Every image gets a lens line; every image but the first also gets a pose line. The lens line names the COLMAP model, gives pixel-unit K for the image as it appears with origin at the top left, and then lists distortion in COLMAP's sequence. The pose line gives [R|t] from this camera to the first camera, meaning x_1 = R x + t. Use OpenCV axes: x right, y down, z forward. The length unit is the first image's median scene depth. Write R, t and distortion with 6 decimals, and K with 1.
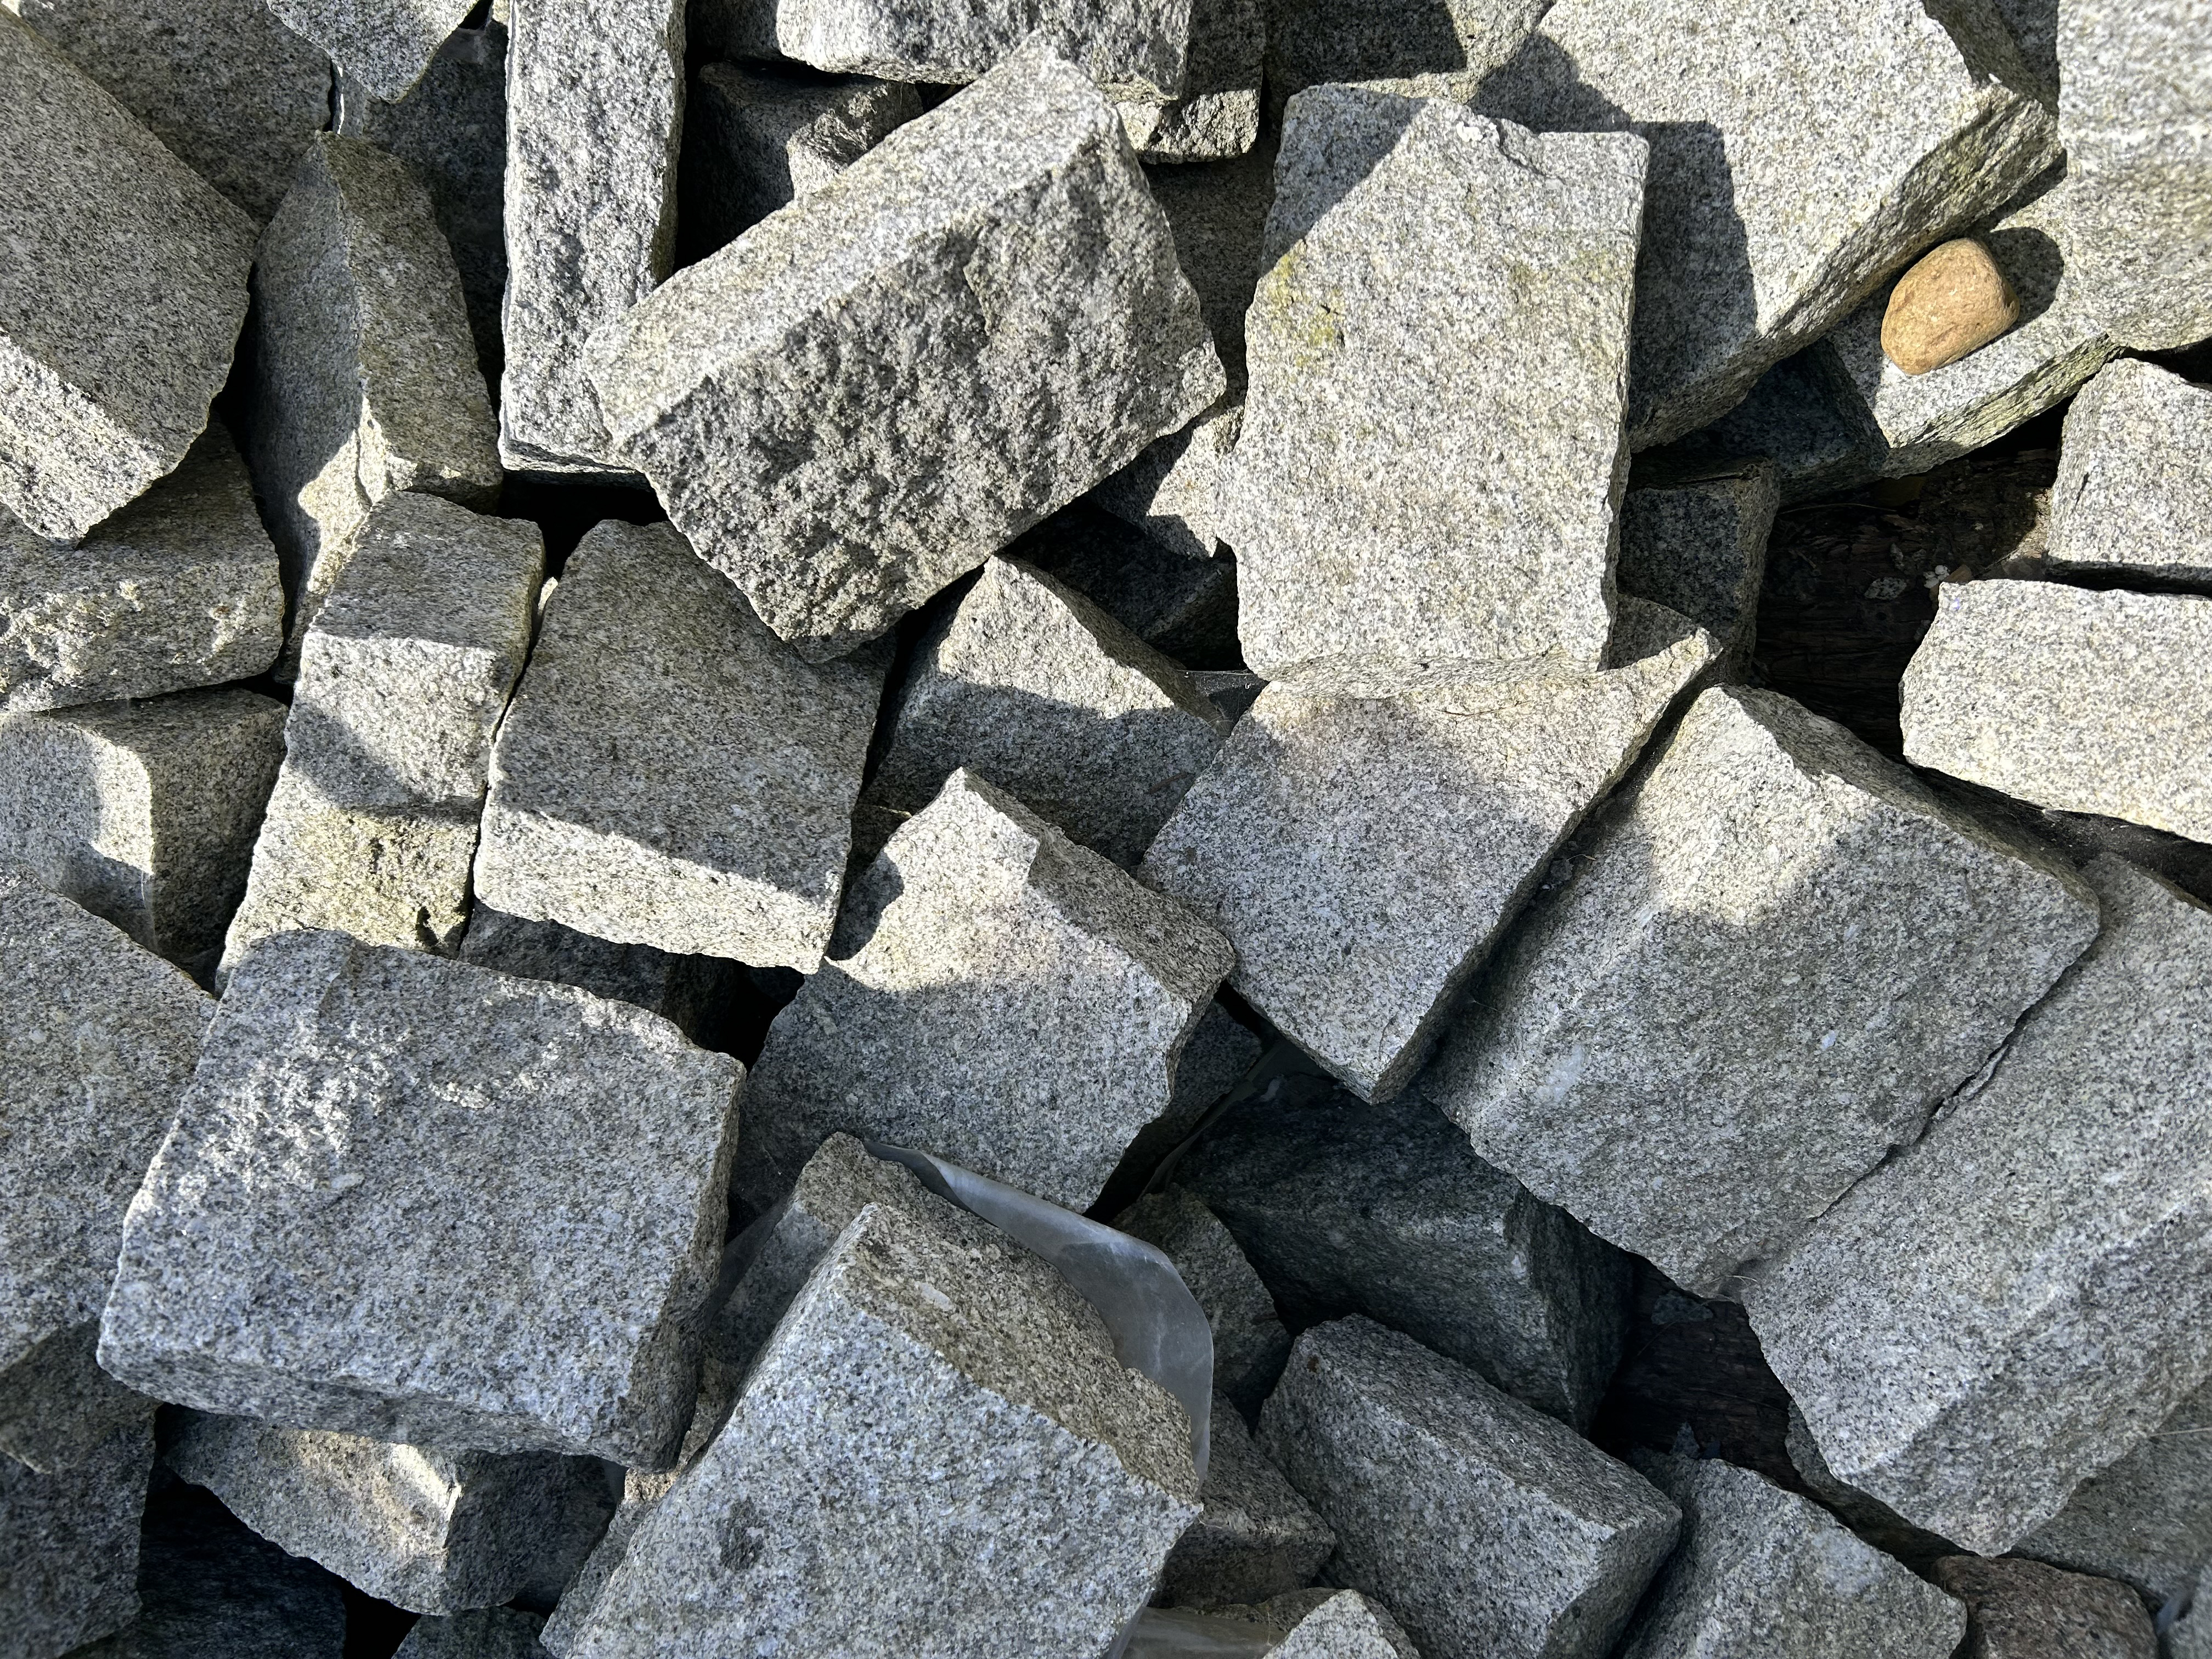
lens RADIAL K [[1690.9, 0, 1108.2], [0, 1690.9, 827.6], [0, 0, 1]] dist [0.012746, 0.005435]
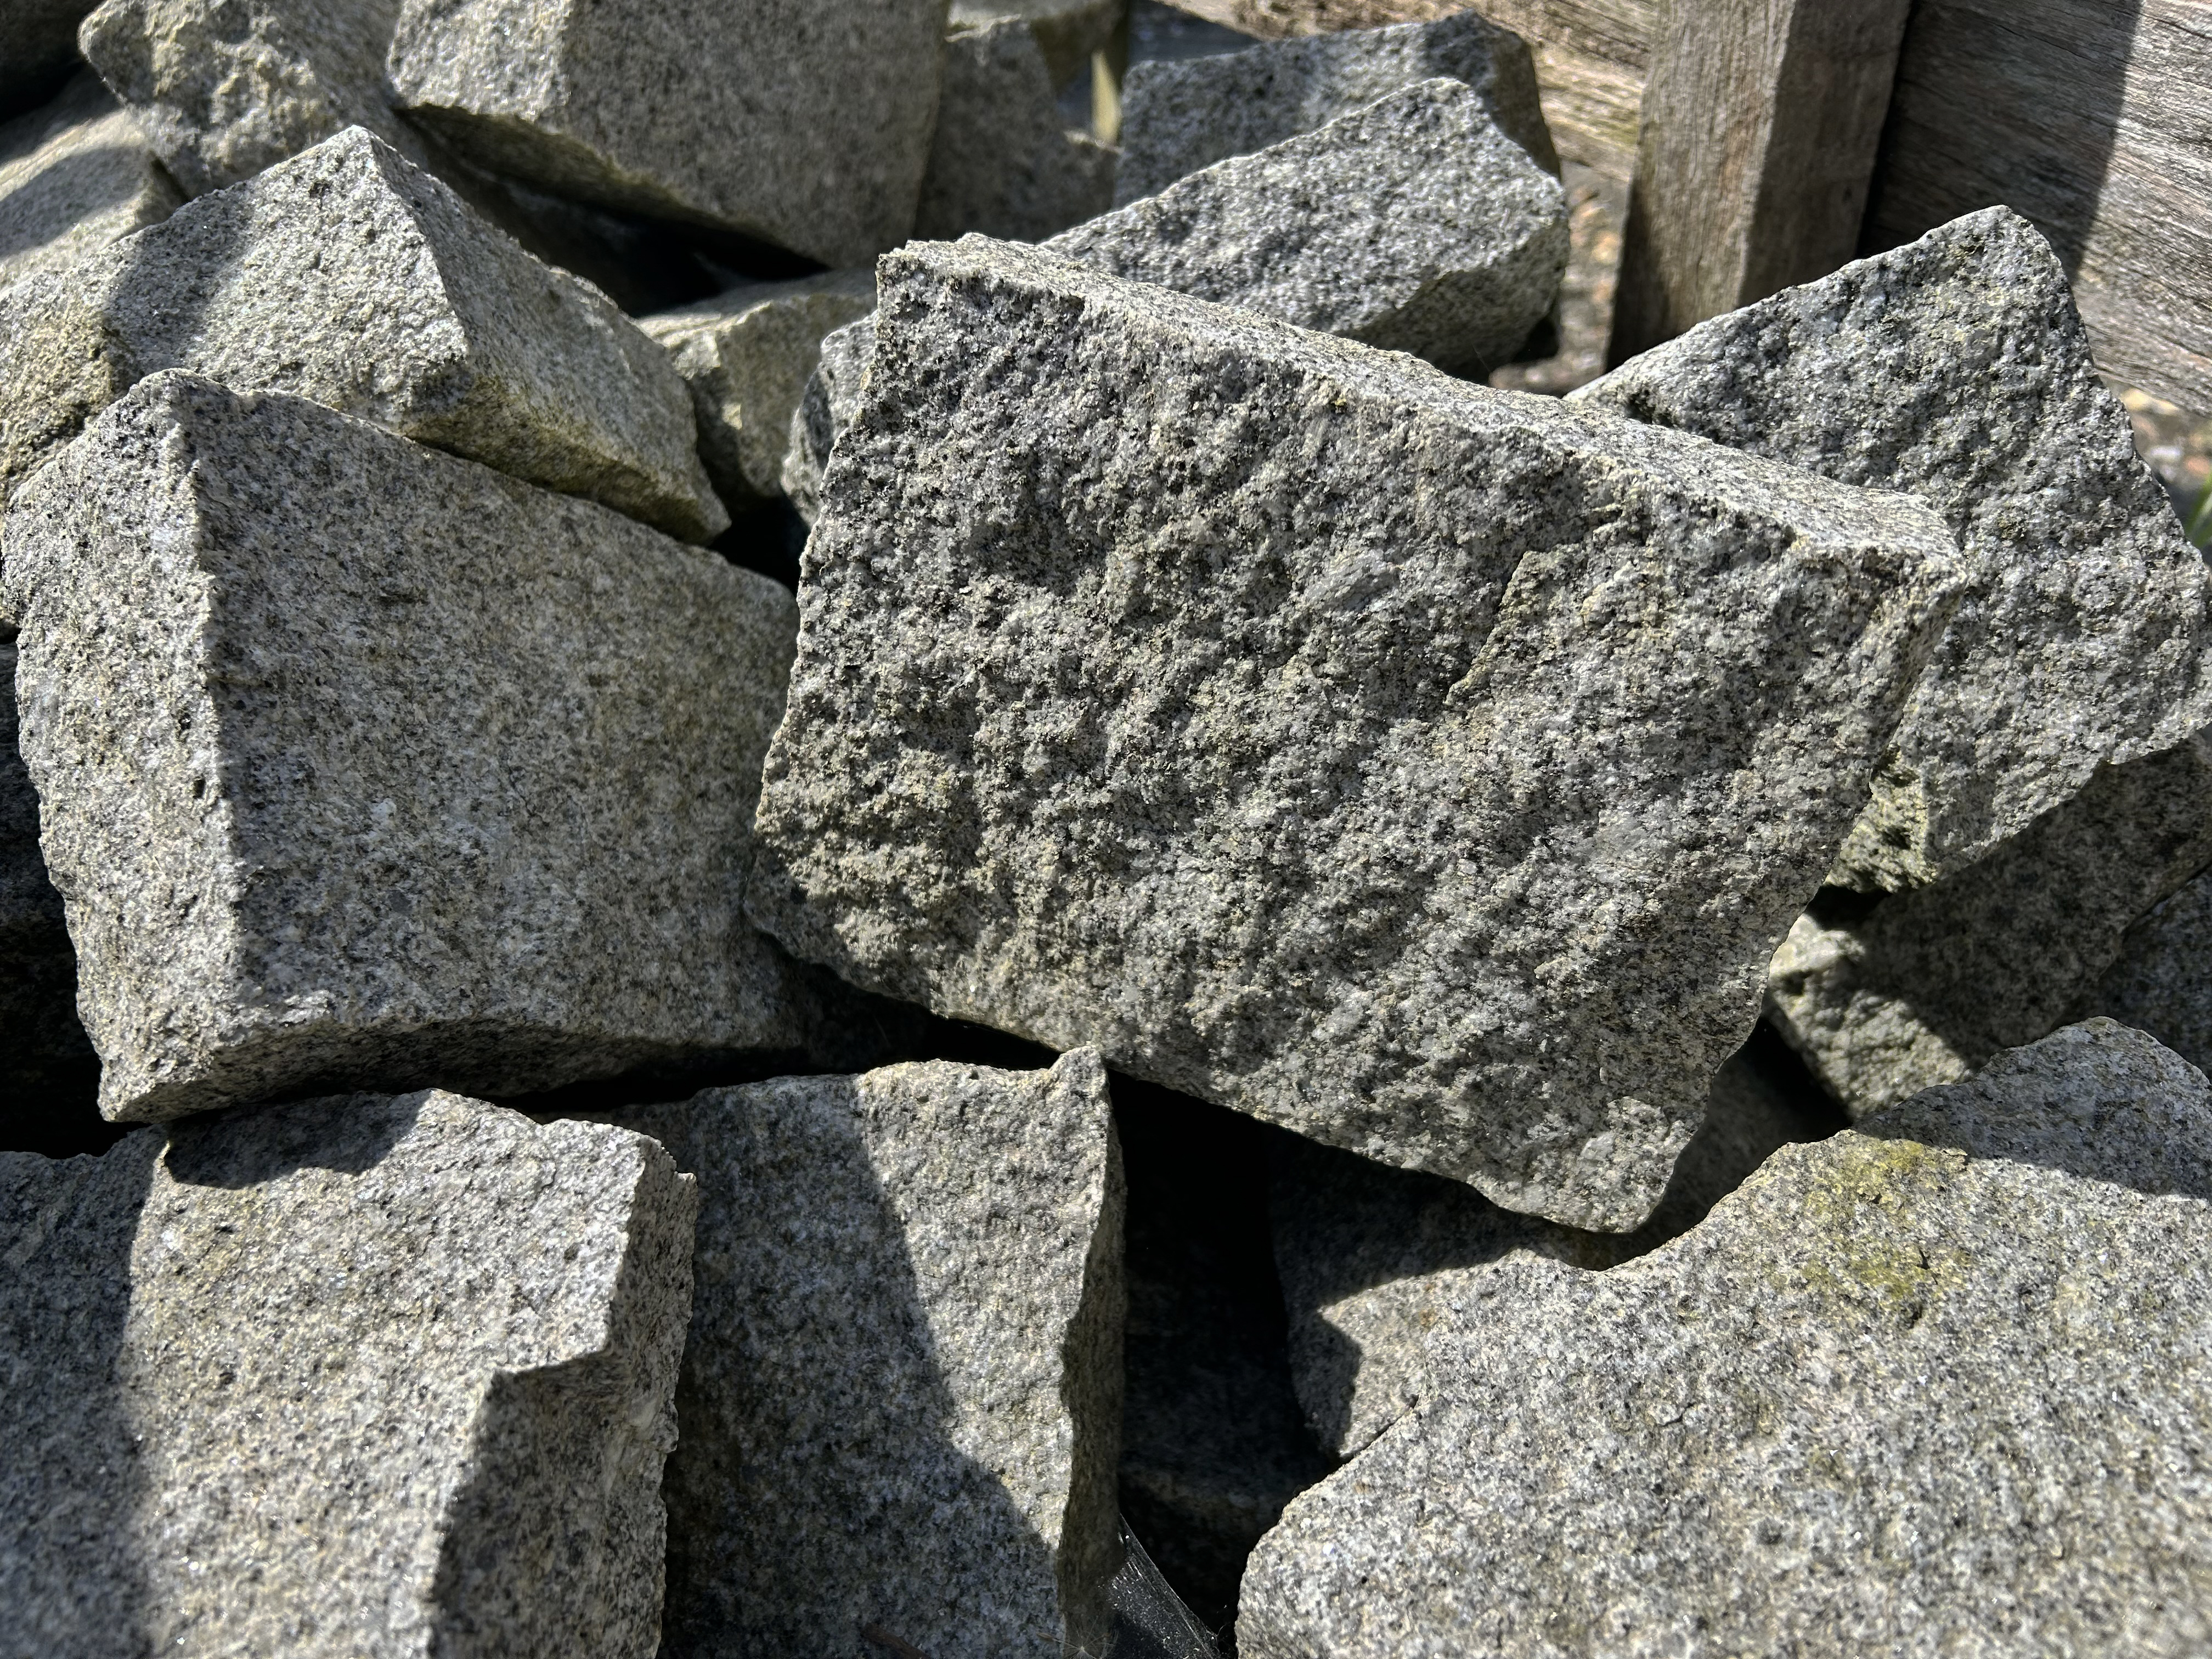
lens RADIAL K [[1690.9, 0, 1093.5], [0, 1690.9, 835.7], [0, 0, 1]] dist [0.012746, 0.005435]
pose [[0.573282, 0.720666, -0.389855, 0.095520], [-0.810074, 0.427094, -0.401710, 0.024368], [-0.122994, 0.546105, 0.828639, 0.571160]]
